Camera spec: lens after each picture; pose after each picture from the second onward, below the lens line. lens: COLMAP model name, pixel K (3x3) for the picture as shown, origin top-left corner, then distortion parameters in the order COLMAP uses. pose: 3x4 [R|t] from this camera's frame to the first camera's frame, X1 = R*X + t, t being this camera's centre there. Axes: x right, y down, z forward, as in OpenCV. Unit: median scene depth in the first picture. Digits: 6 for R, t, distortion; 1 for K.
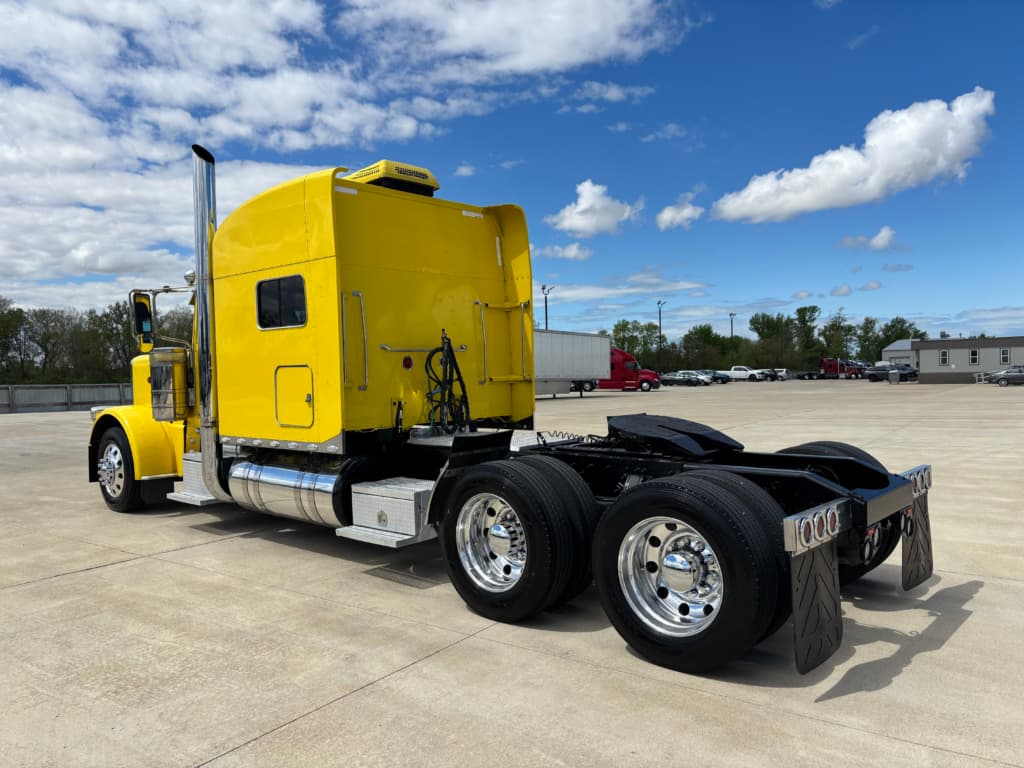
lens RADIAL K [[778.2, 0, 501.0], [0, 778.2, 387.5], [0, 0, 1]] dist [0.041449, -0.038305]
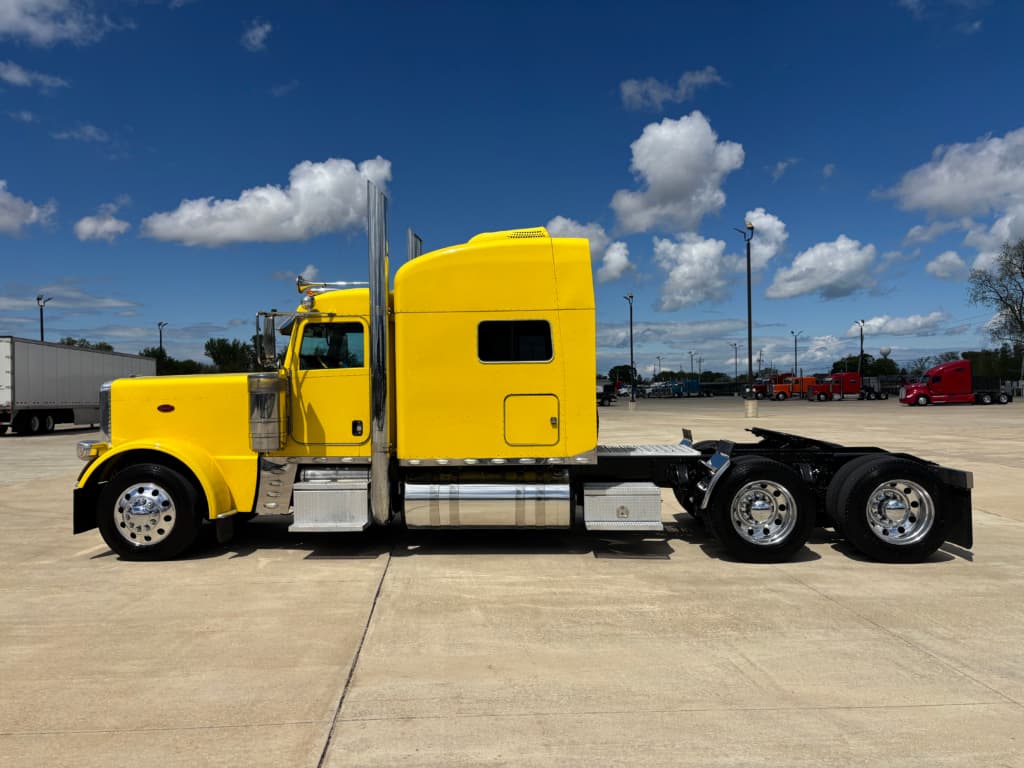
lens RADIAL K [[778.2, 0, 503.6], [0, 778.2, 383.0], [0, 0, 1]] dist [0.041449, -0.038305]
pose [[0.764317, 0.014269, 0.644682, -1.081988], [0.010761, 0.999334, -0.034876, -0.004552], [-0.644751, 0.033594, 0.763654, 0.118682]]
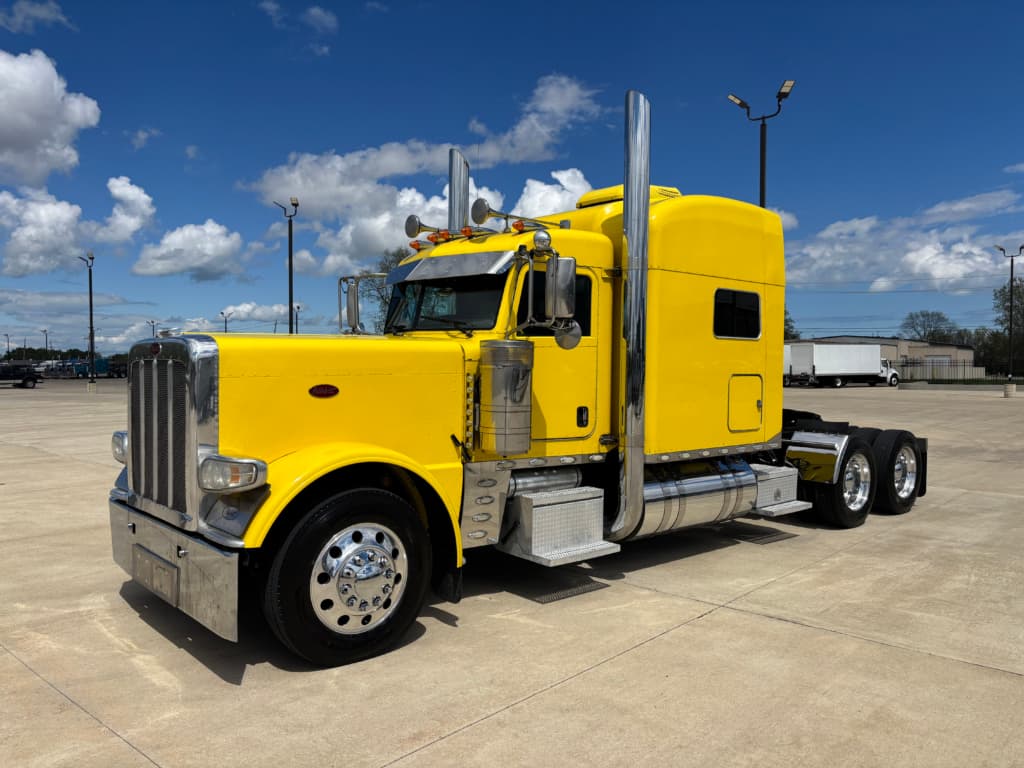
lens RADIAL K [[778.2, 0, 512.4], [0, 778.2, 382.0], [0, 0, 1]] dist [0.041449, -0.038305]
pose [[0.093020, 0.002525, 0.995661, -1.396331], [0.012408, 0.999916, -0.003695, -0.017650], [-0.995587, 0.012698, 0.092981, 1.239130]]
